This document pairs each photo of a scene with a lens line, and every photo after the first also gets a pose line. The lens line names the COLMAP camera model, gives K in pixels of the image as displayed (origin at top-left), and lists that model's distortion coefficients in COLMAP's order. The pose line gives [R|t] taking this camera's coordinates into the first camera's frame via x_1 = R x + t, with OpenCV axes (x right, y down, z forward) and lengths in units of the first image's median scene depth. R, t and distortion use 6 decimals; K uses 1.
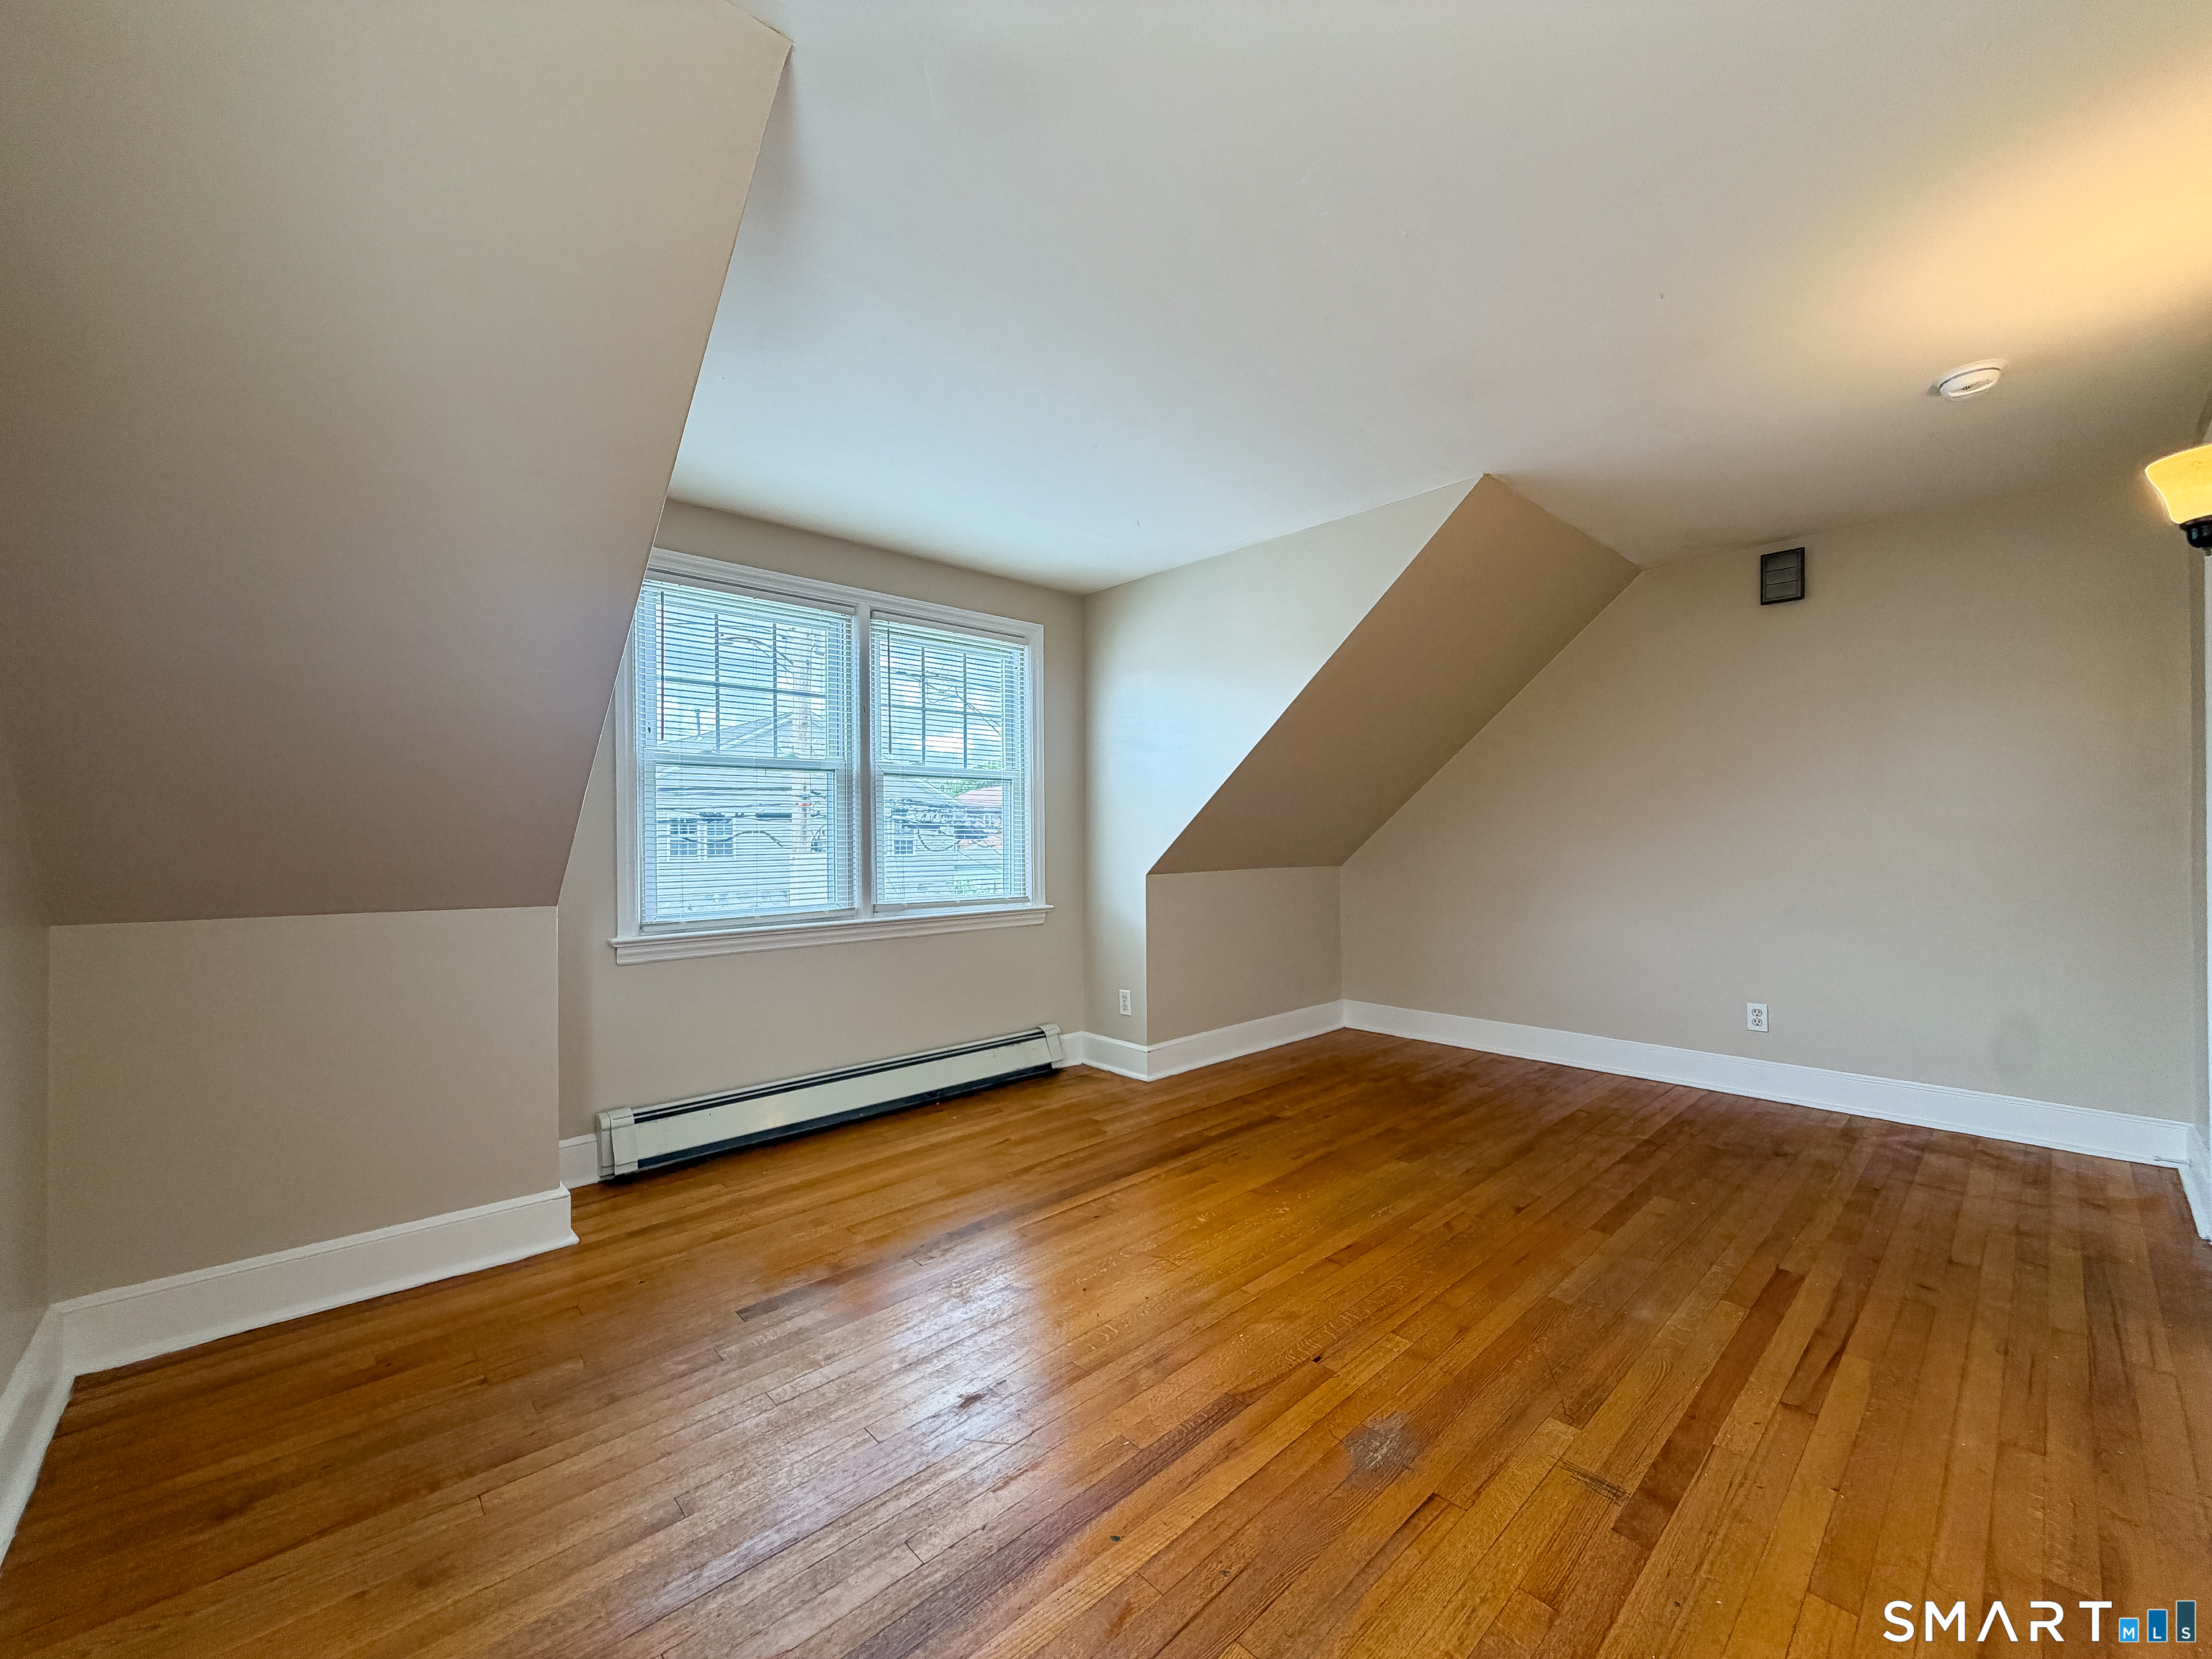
lens RADIAL K [[881.6, 0, 1102.1], [0, 881.6, 833.4], [0, 0, 1]] dist [-0.000724, -0.000056]
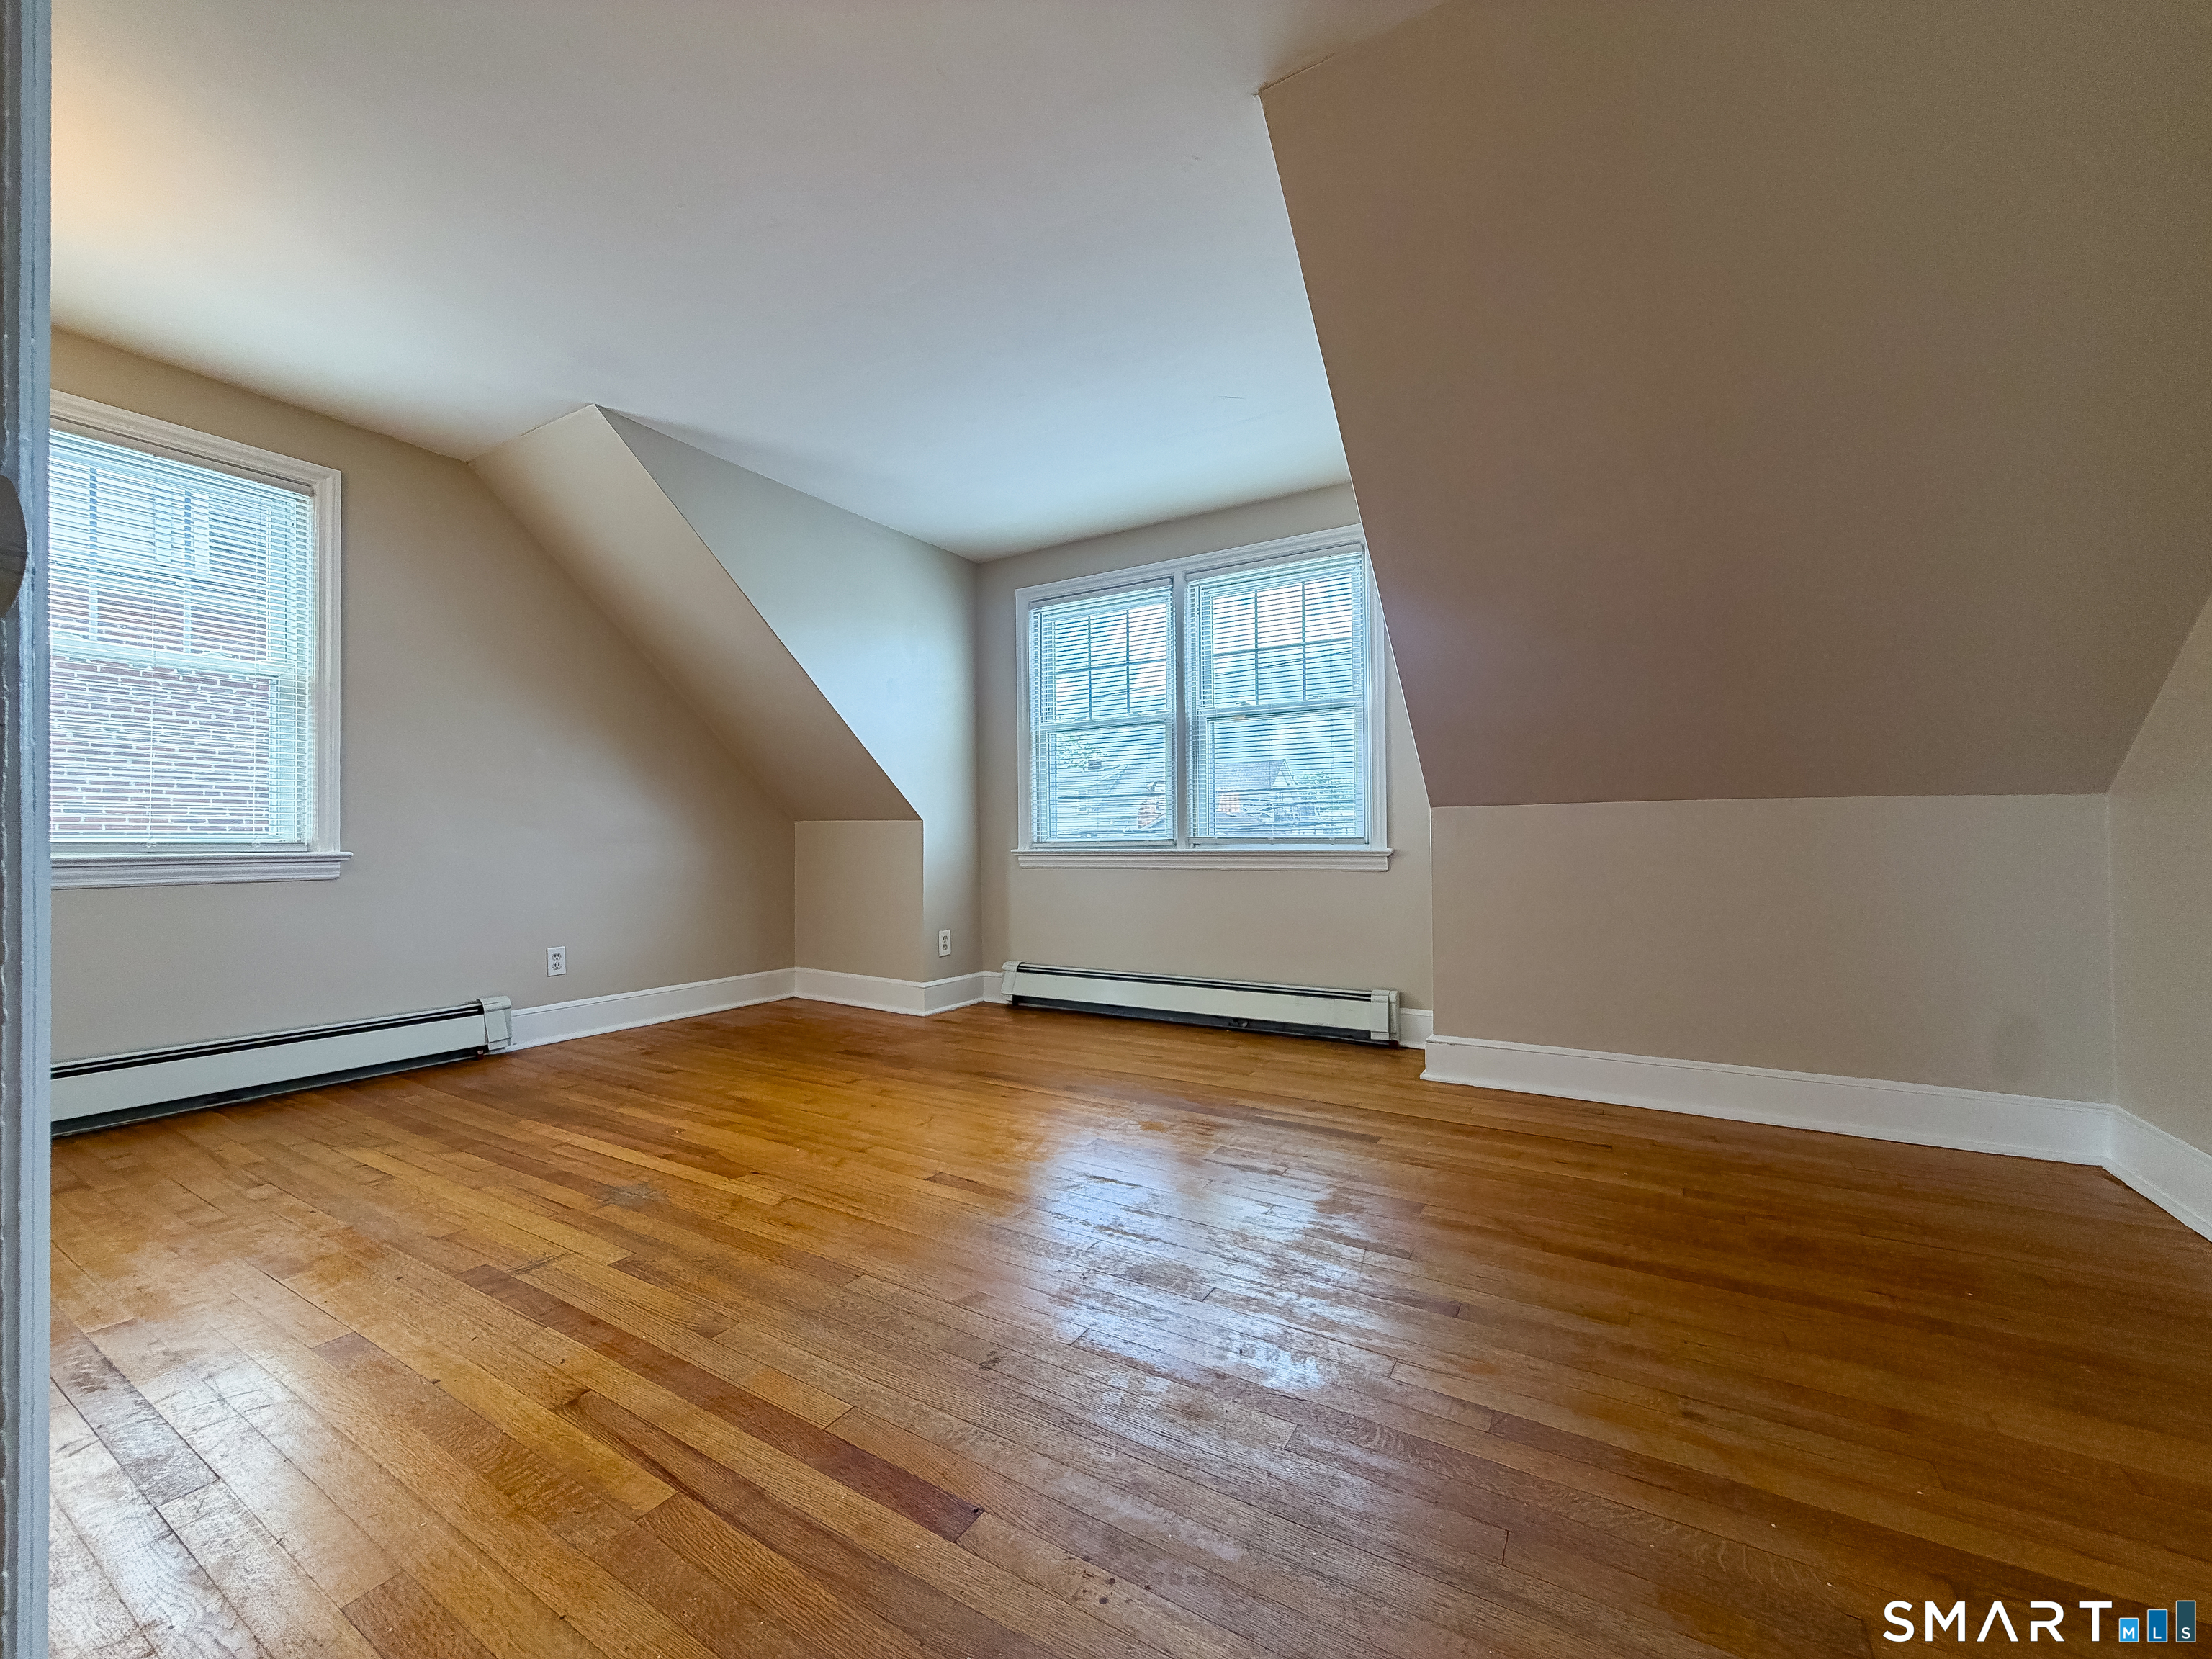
lens RADIAL K [[881.6, 0, 1102.1], [0, 881.6, 833.4], [0, 0, 1]] dist [-0.000724, -0.000056]
pose [[0.279972, -0.000737, -0.960008, 0.804151], [0.008891, 0.999959, 0.001825, 0.074934], [0.959967, -0.009046, 0.279967, 0.595354]]
